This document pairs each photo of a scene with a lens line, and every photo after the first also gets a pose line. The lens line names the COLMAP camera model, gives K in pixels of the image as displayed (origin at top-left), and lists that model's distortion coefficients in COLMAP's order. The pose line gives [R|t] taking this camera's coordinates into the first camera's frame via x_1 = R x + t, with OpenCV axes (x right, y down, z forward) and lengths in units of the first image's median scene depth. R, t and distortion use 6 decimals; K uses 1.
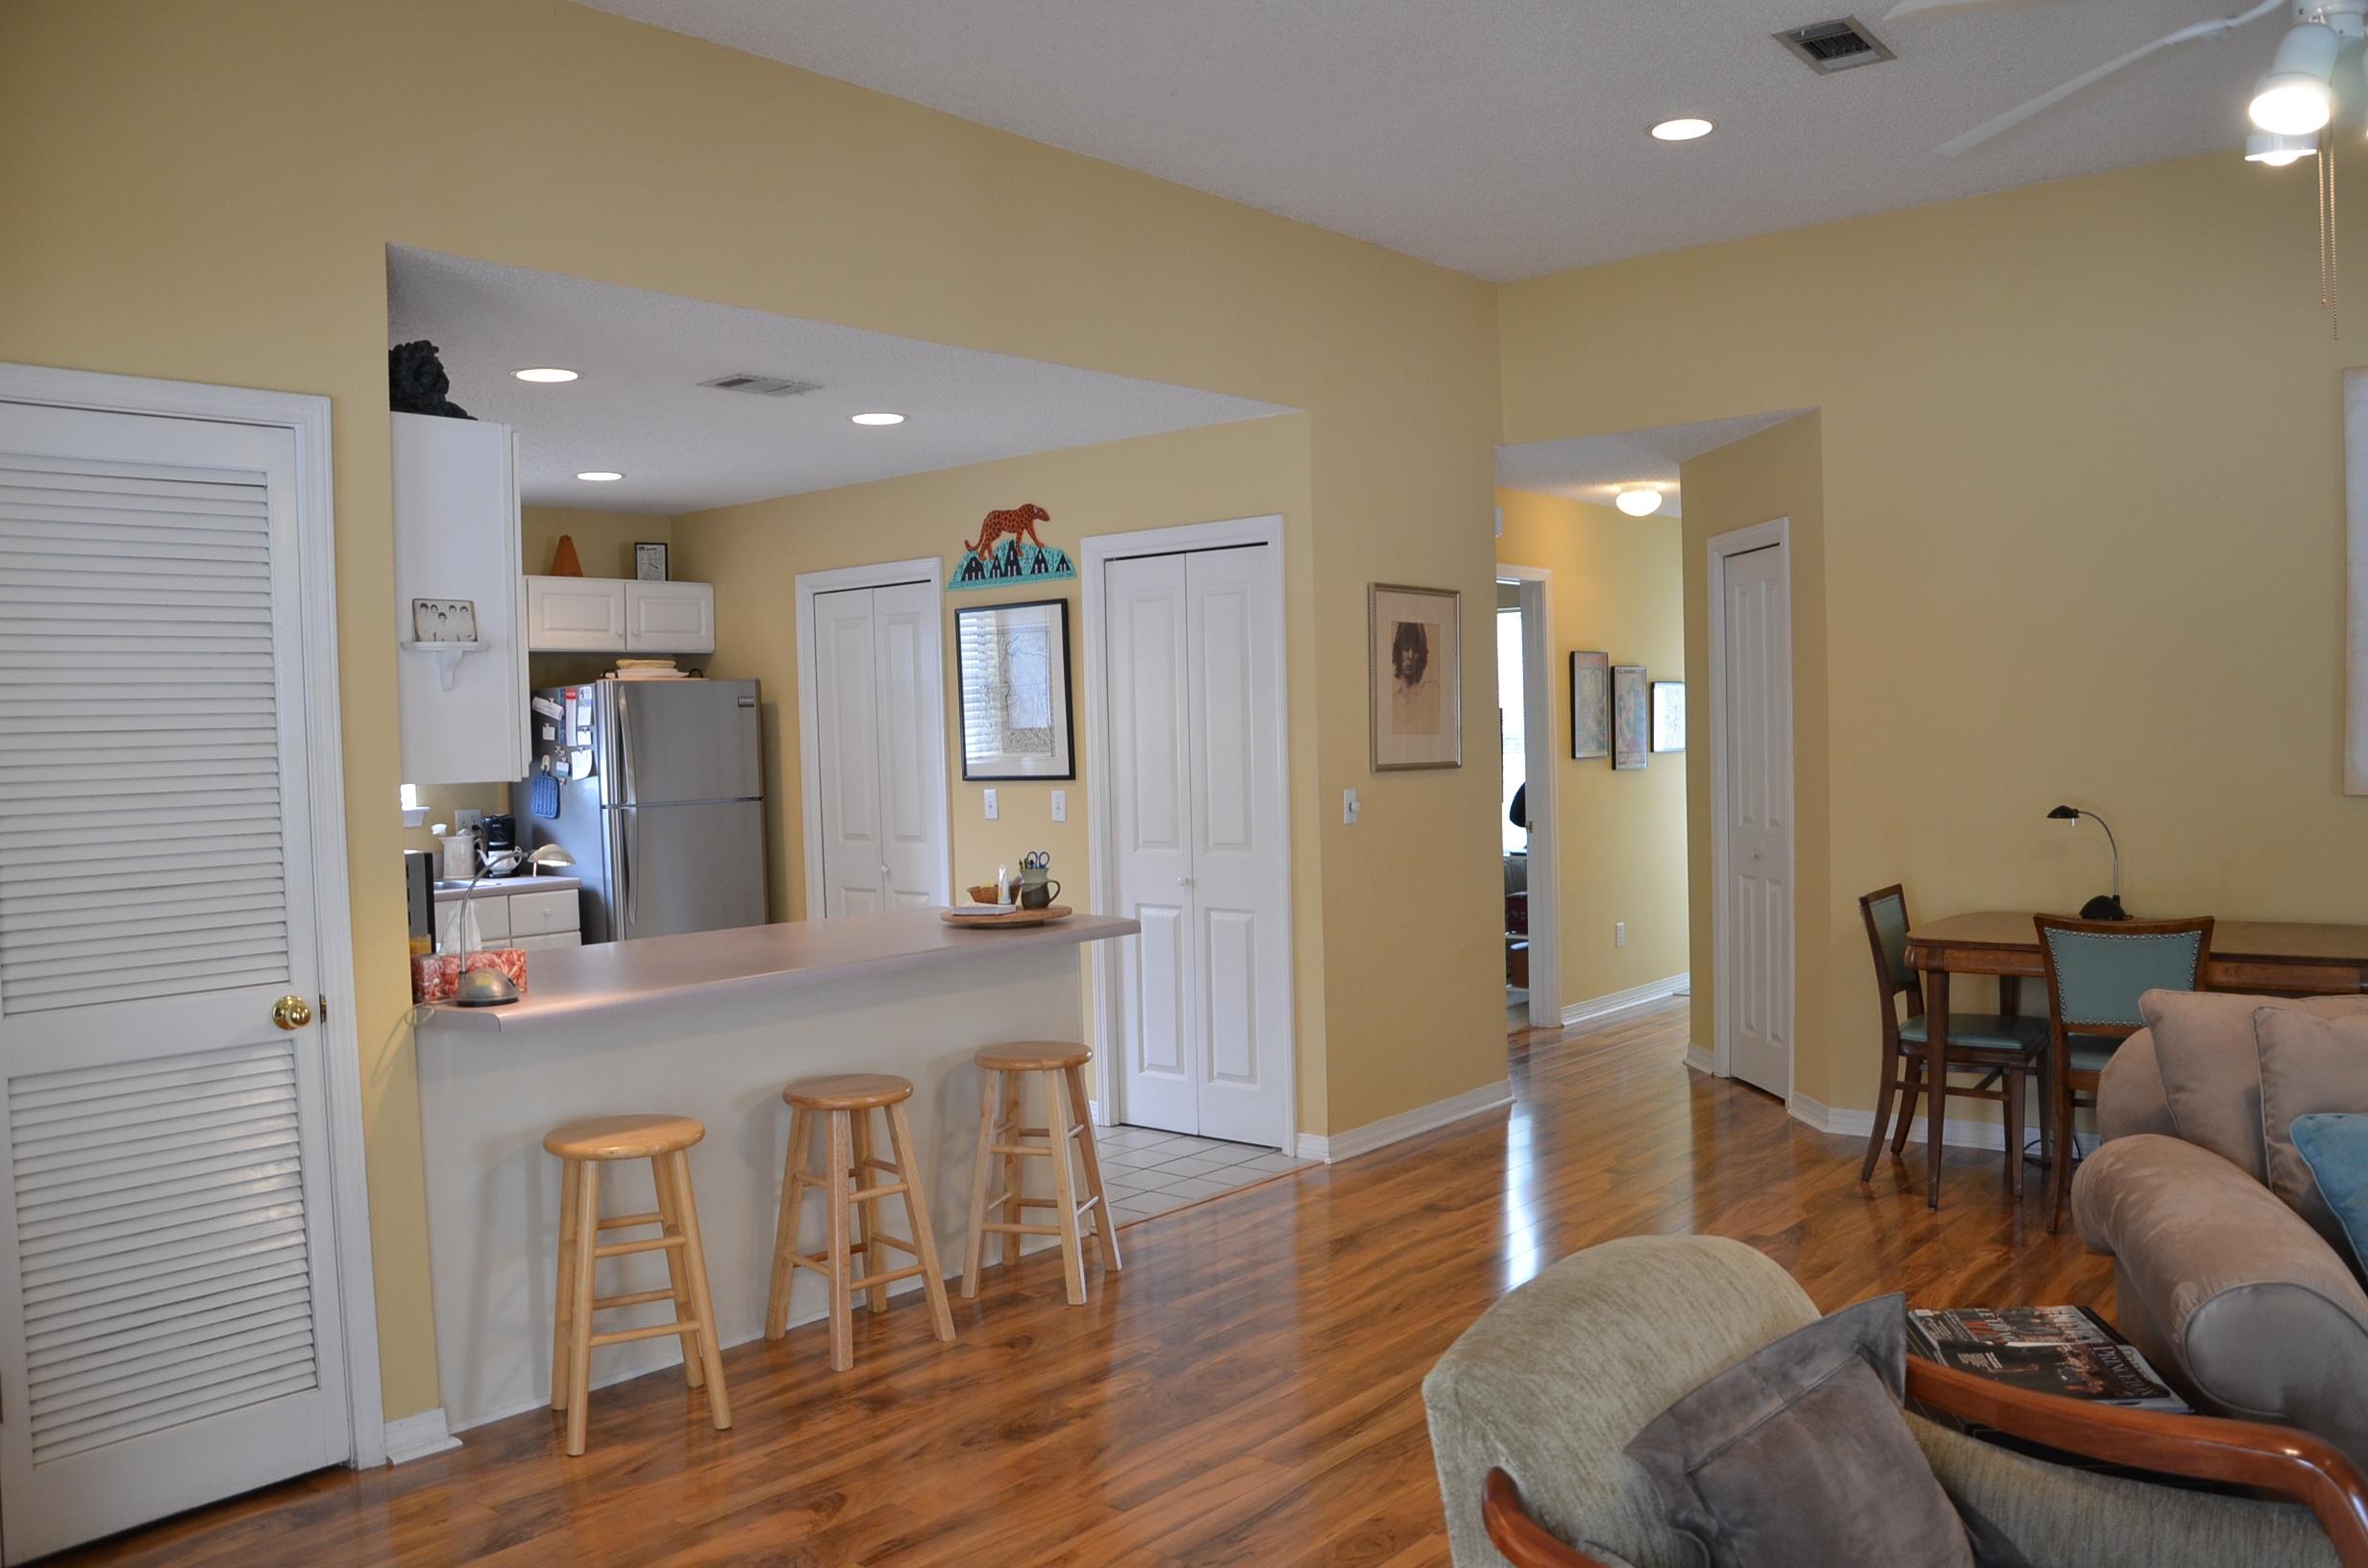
lens RADIAL K [[1857.6, 0, 1201.2], [0, 1857.6, 798.3], [0, 0, 1]] dist [-0.160170, 0.132610]
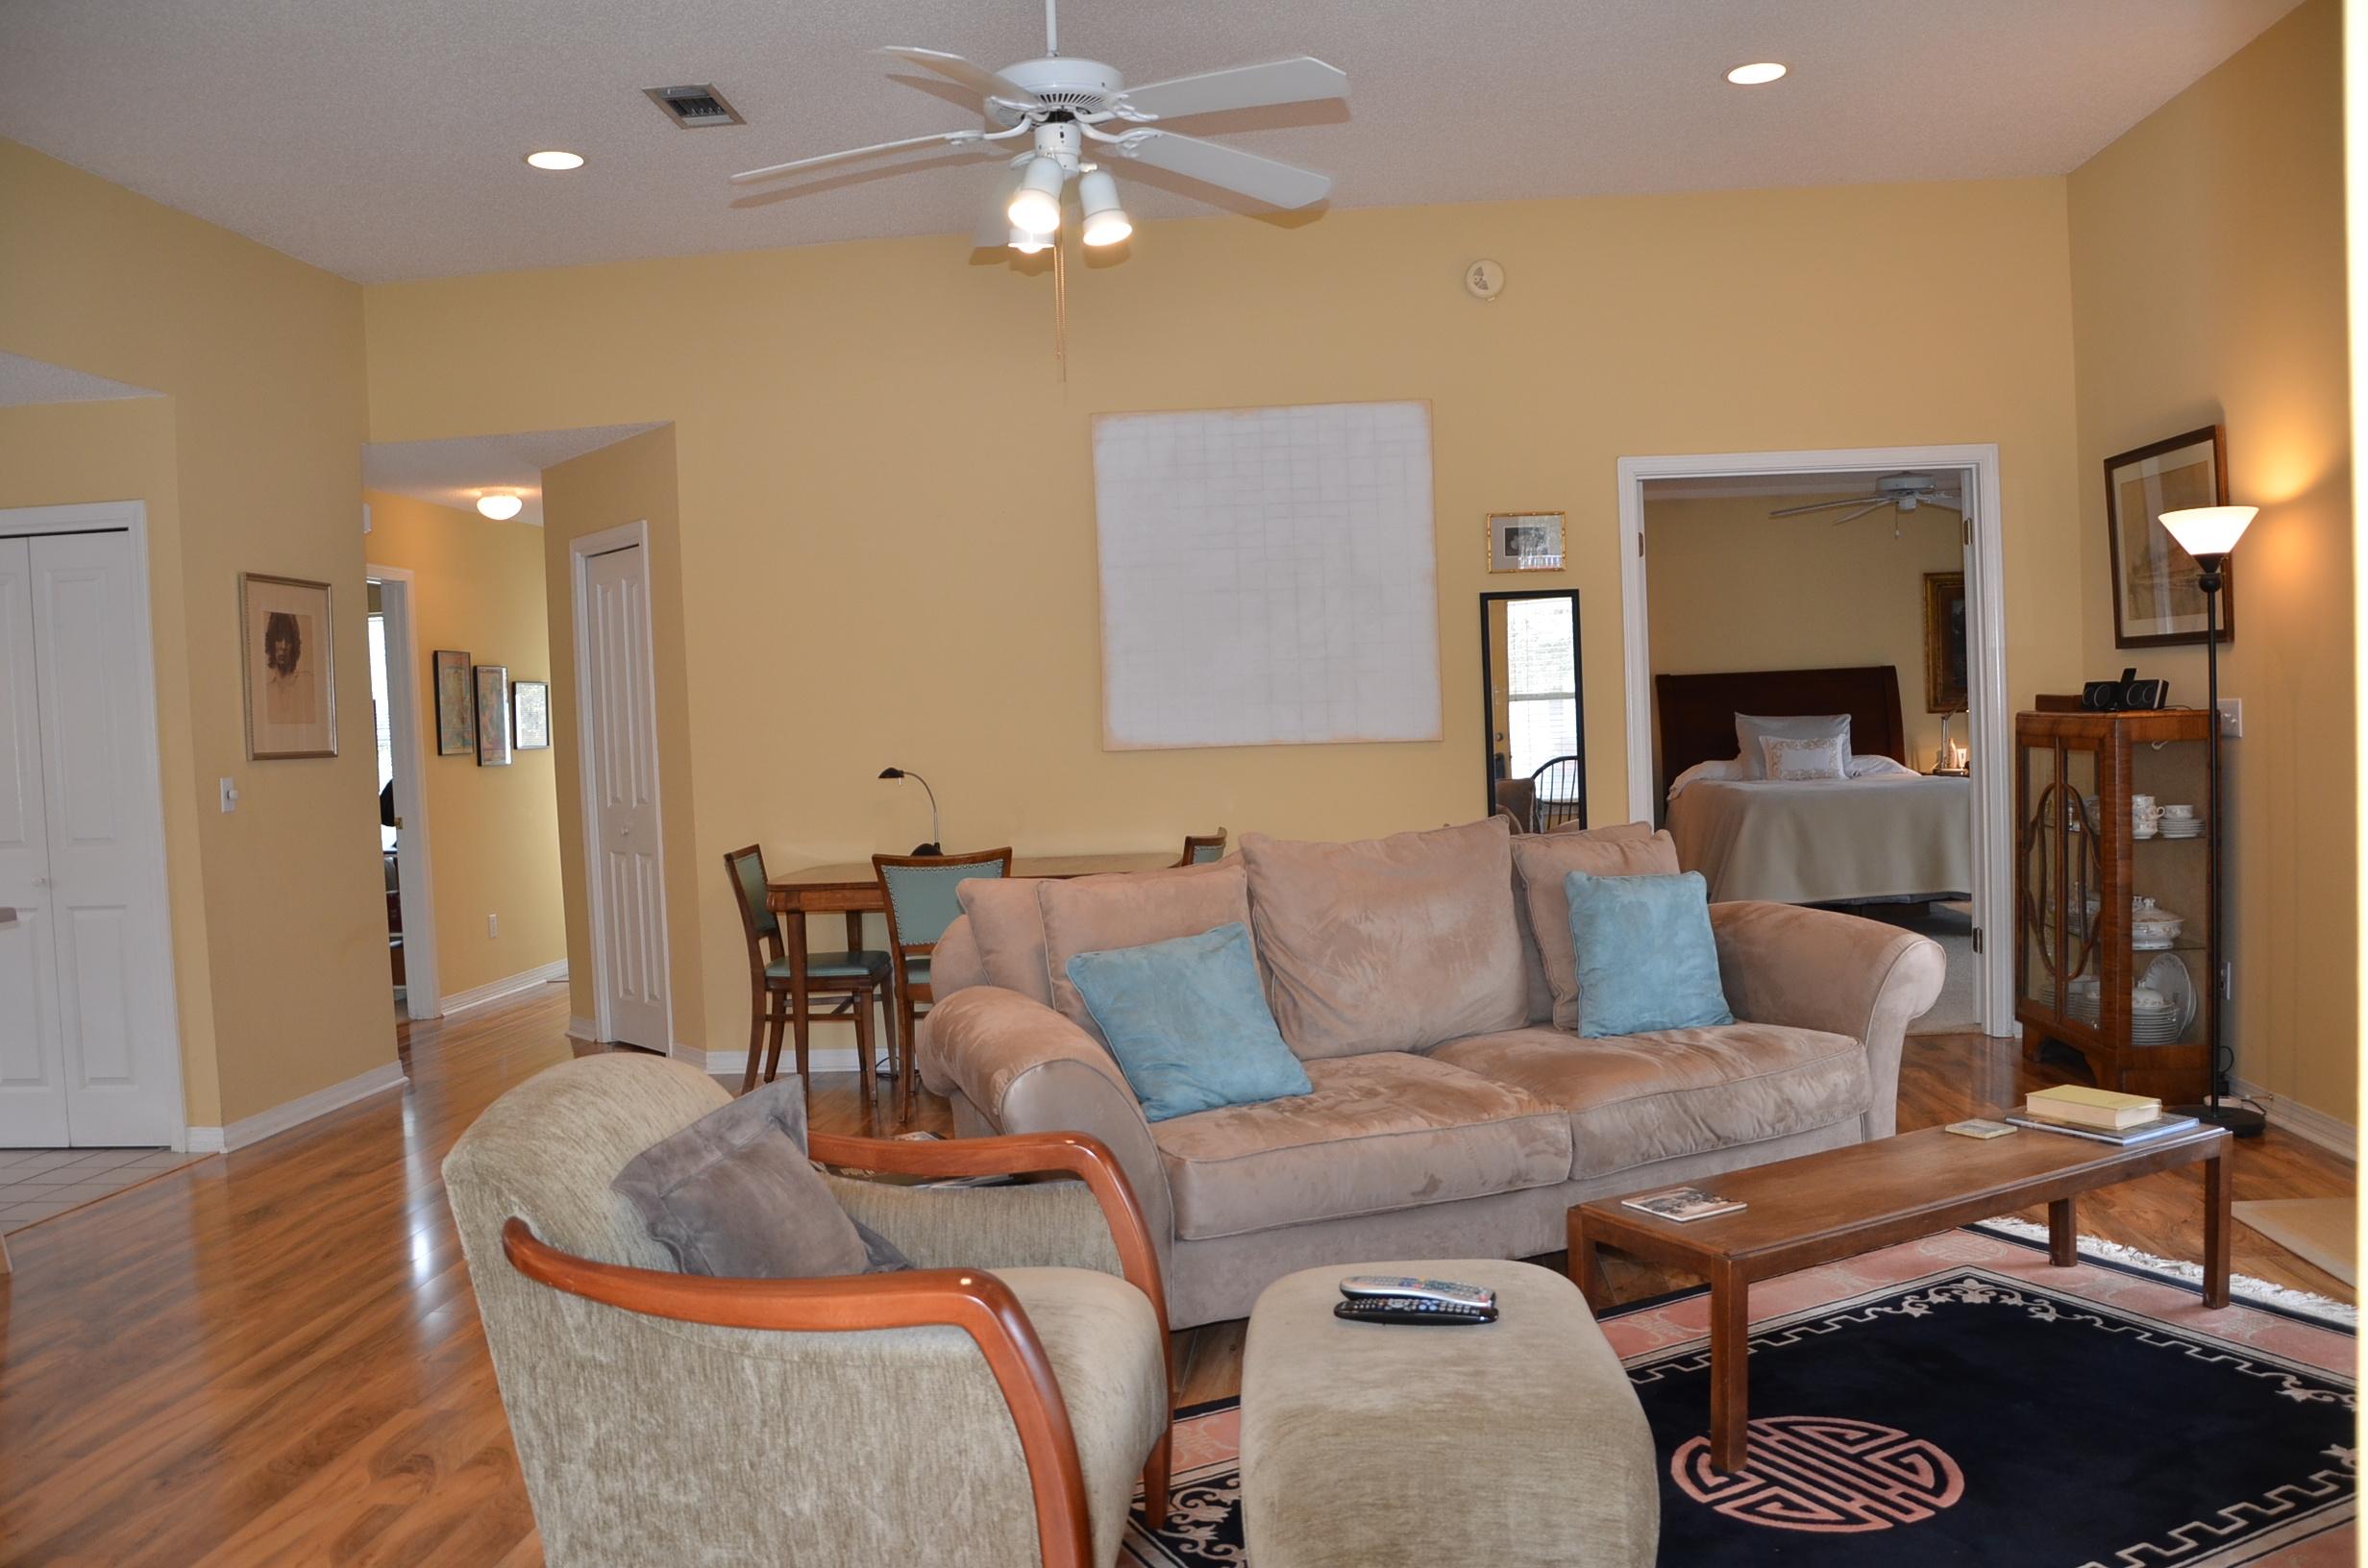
lens RADIAL K [[1857.6, 0, 1201.2], [0, 1857.6, 798.3], [0, 0, 1]] dist [-0.160170, 0.132610]
pose [[0.816831, -0.036055, 0.575749, -0.056633], [0.043807, 0.999040, 0.000413, 0.034546], [-0.575211, 0.024885, 0.817626, -0.111508]]
